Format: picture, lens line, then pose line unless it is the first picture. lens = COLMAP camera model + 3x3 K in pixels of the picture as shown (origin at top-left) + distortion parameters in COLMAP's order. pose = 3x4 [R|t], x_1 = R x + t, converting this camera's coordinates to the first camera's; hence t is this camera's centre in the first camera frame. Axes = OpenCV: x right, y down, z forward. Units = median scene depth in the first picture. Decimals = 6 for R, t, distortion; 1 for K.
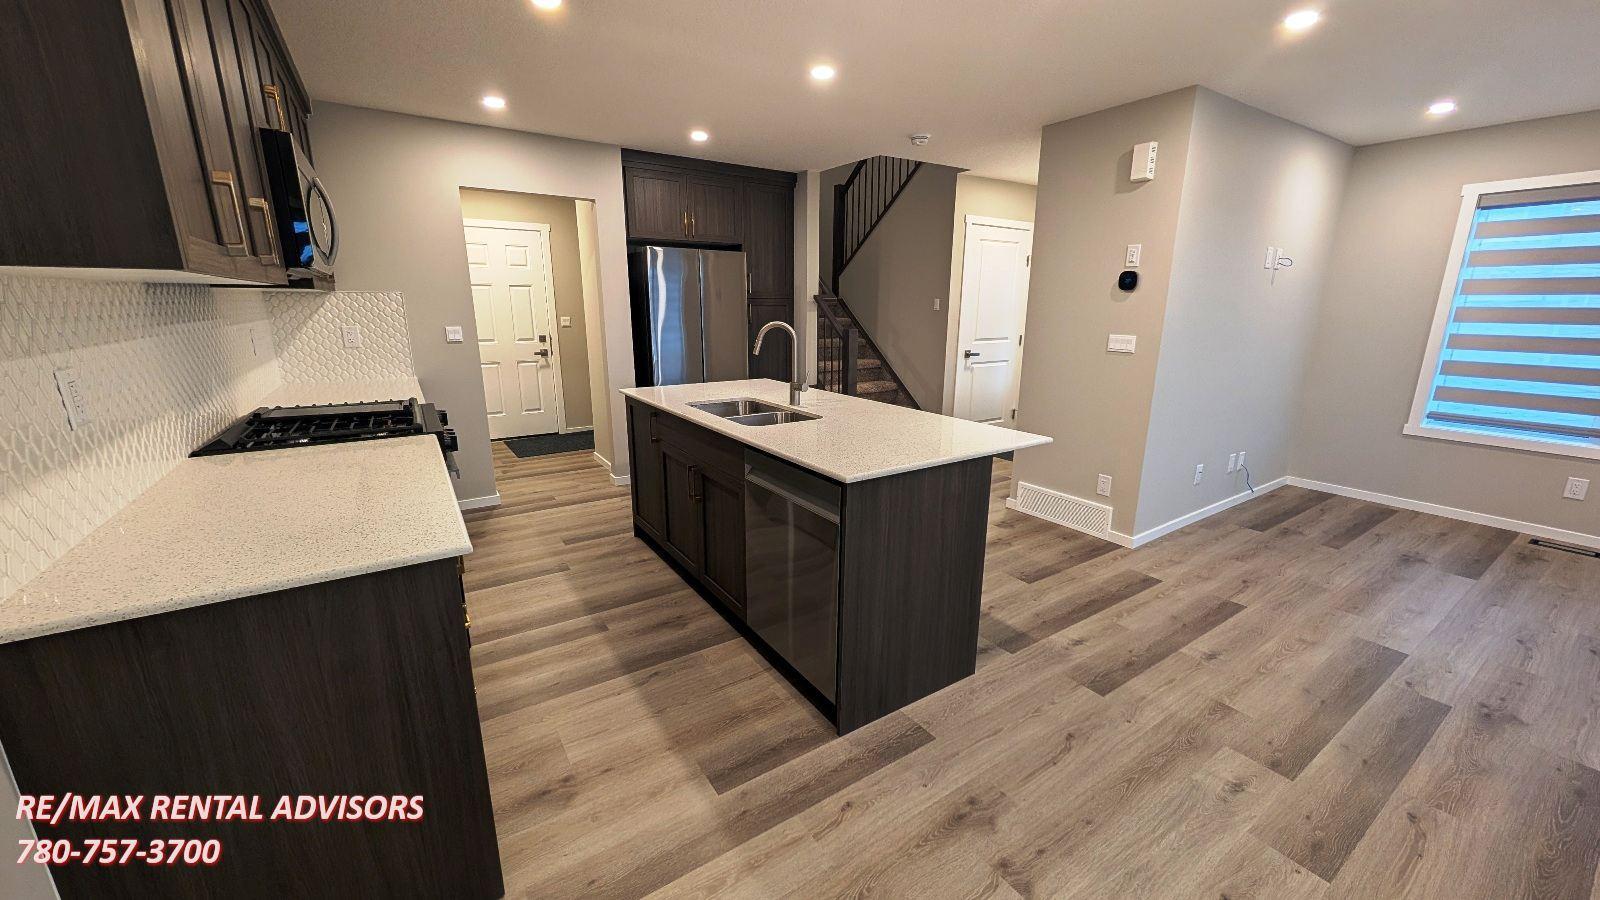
lens RADIAL K [[605.5, 0, 804.8], [0, 605.5, 455.3], [0, 0, 1]] dist [0.002118, 0.000089]
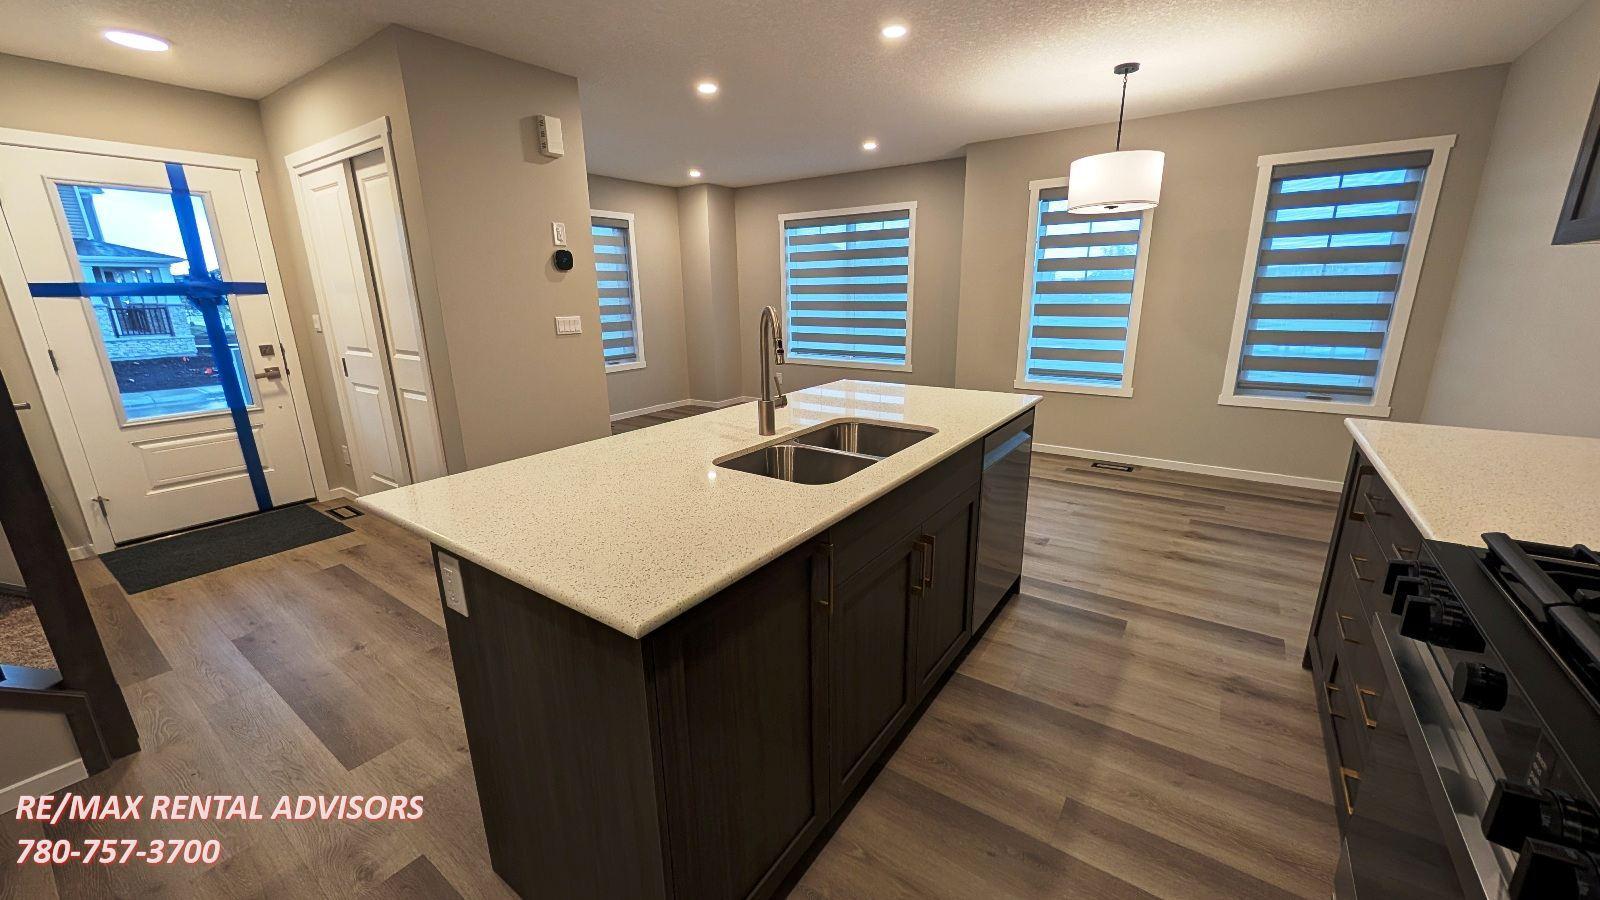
lens RADIAL K [[605.5, 0, 805.5], [0, 605.5, 450.6], [0, 0, 1]] dist [0.002118, 0.000089]
pose [[-0.369610, -0.240247, 0.897591, -0.553139], [0.240553, 0.908323, 0.342174, -0.249237], [-0.897509, 0.342389, -0.277933, 1.024925]]
